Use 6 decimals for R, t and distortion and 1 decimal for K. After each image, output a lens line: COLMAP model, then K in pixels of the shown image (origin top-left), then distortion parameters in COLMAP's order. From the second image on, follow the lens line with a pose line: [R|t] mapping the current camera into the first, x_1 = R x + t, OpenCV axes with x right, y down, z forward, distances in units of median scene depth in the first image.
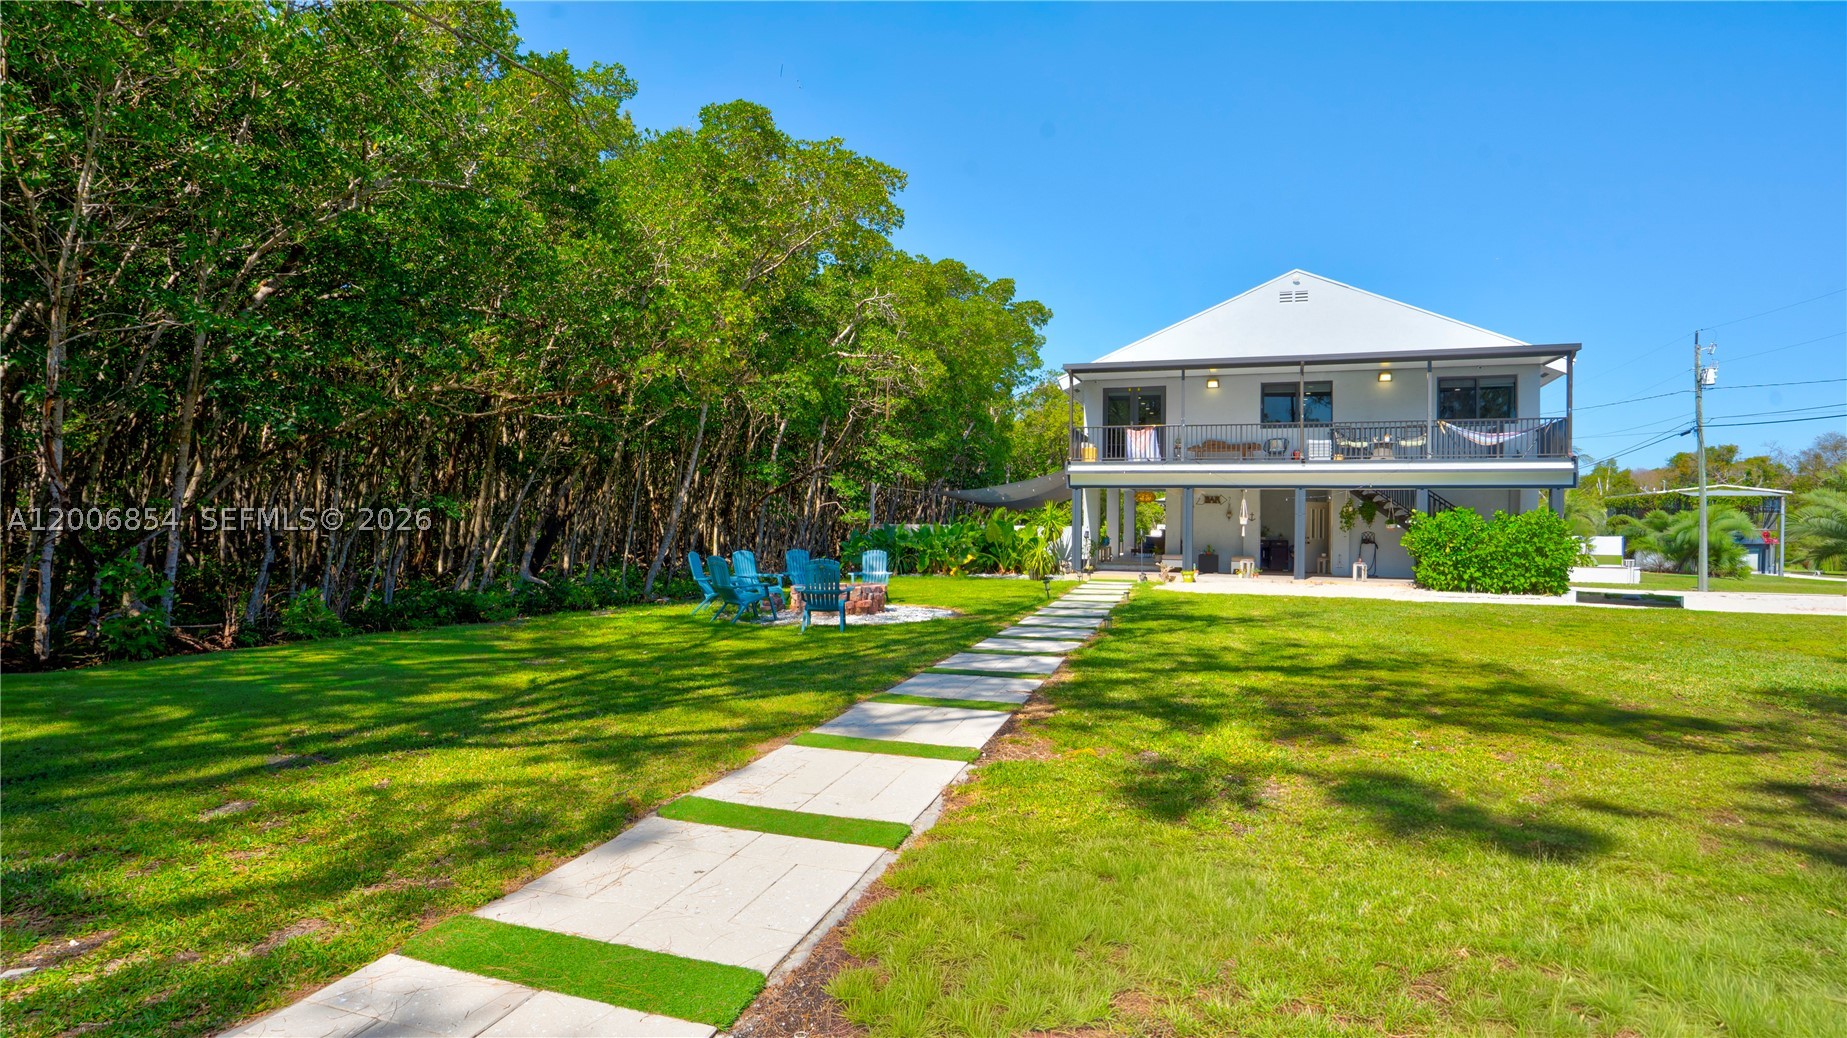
lens RADIAL K [[842.1, 0, 921.3], [0, 842.1, 523.2], [0, 0, 1]] dist [-0.003962, 0.000373]
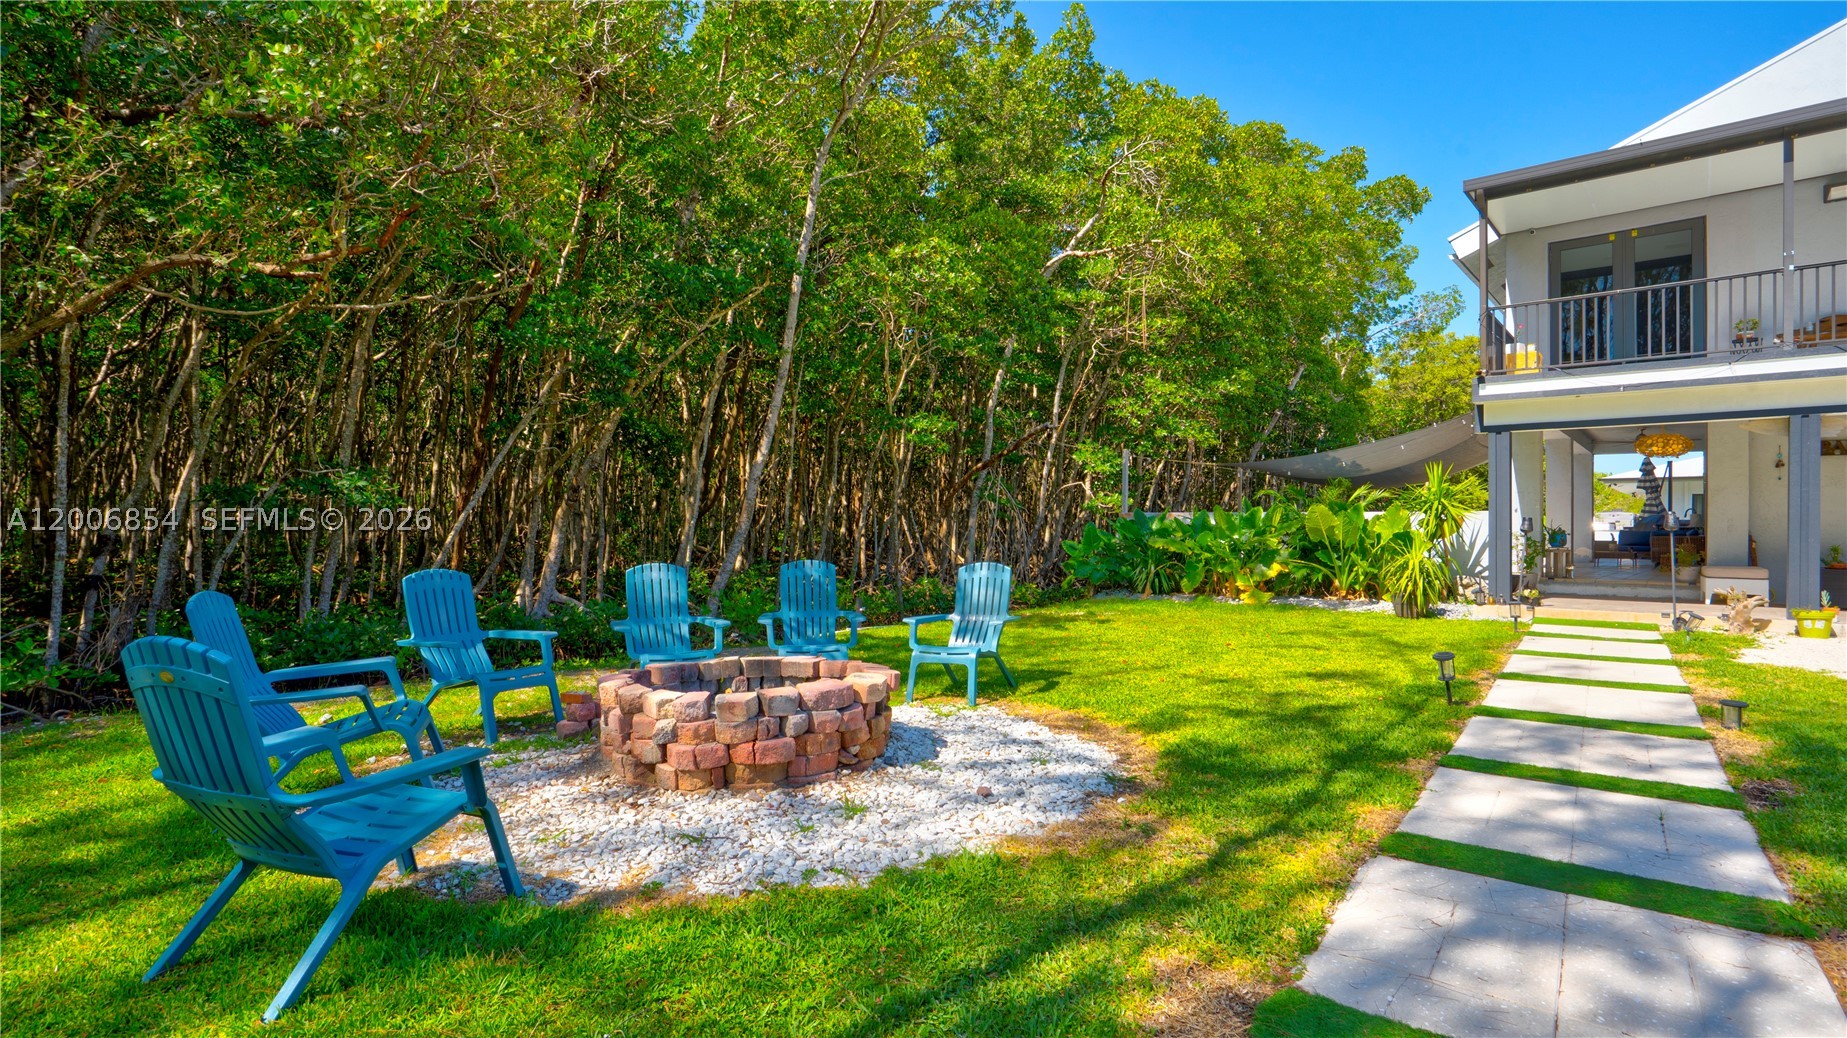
lens RADIAL K [[842.1, 0, 968.9], [0, 842.1, 514.4], [0, 0, 1]] dist [-0.003962, 0.000373]
pose [[0.941195, -0.012981, -0.337616, 0.052557], [0.011274, 0.999912, -0.007015, 0.006392], [0.337677, 0.002796, 0.941258, 0.389384]]
